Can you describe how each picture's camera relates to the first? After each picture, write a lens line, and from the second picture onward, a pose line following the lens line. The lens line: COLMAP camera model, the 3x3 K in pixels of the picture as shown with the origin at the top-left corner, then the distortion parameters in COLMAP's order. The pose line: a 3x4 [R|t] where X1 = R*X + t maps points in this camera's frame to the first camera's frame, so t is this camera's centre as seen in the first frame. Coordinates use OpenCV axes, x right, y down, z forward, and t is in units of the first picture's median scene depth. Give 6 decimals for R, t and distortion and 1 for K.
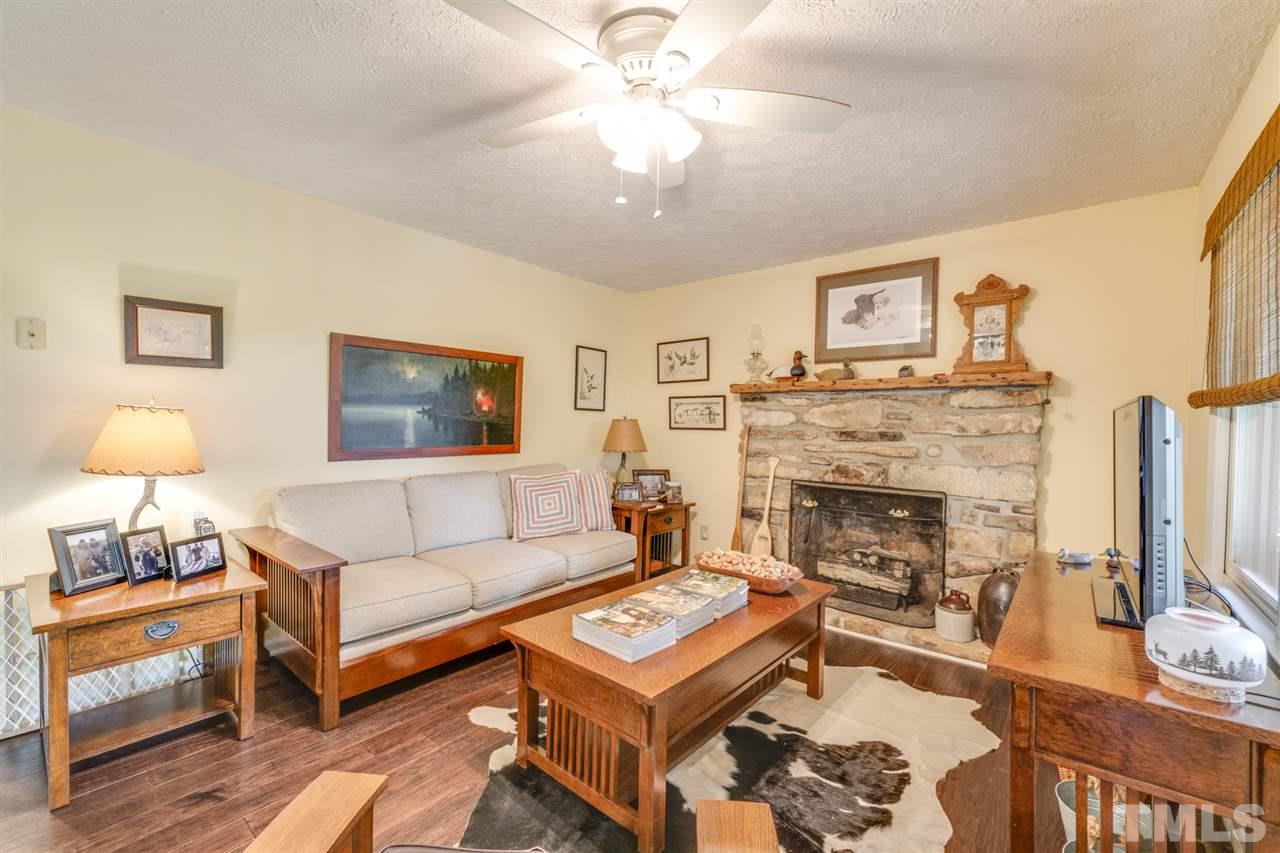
lens RADIAL K [[537.9, 0, 634.3], [0, 537.9, 429.0], [0, 0, 1]] dist [0.000271, 0.000085]
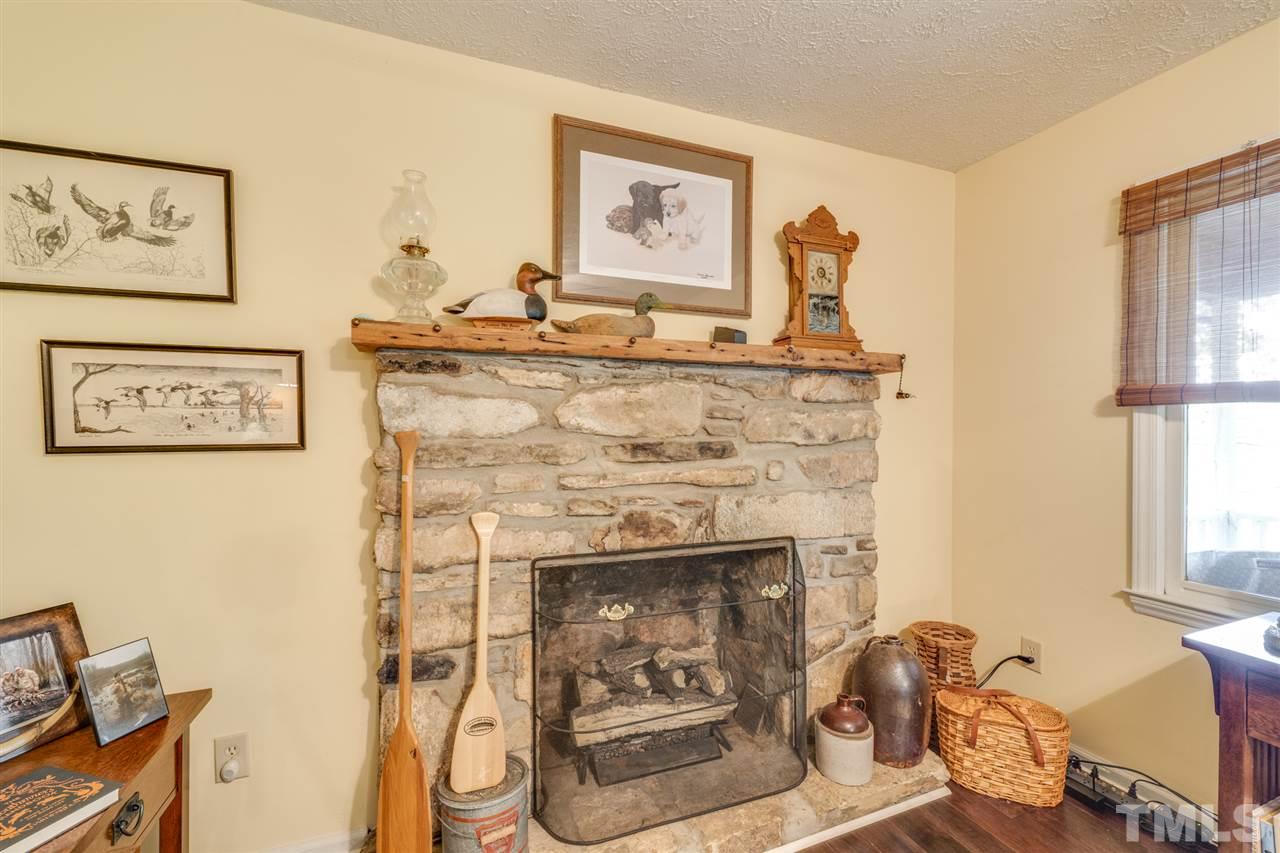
lens RADIAL K [[537.9, 0, 634.3], [0, 537.9, 429.0], [0, 0, 1]] dist [0.000271, 0.000085]
pose [[0.478894, -0.019471, 0.877657, -0.047219], [0.014109, 0.999796, 0.014482, -0.016354], [-0.877759, 0.005448, 0.479071, 0.781704]]
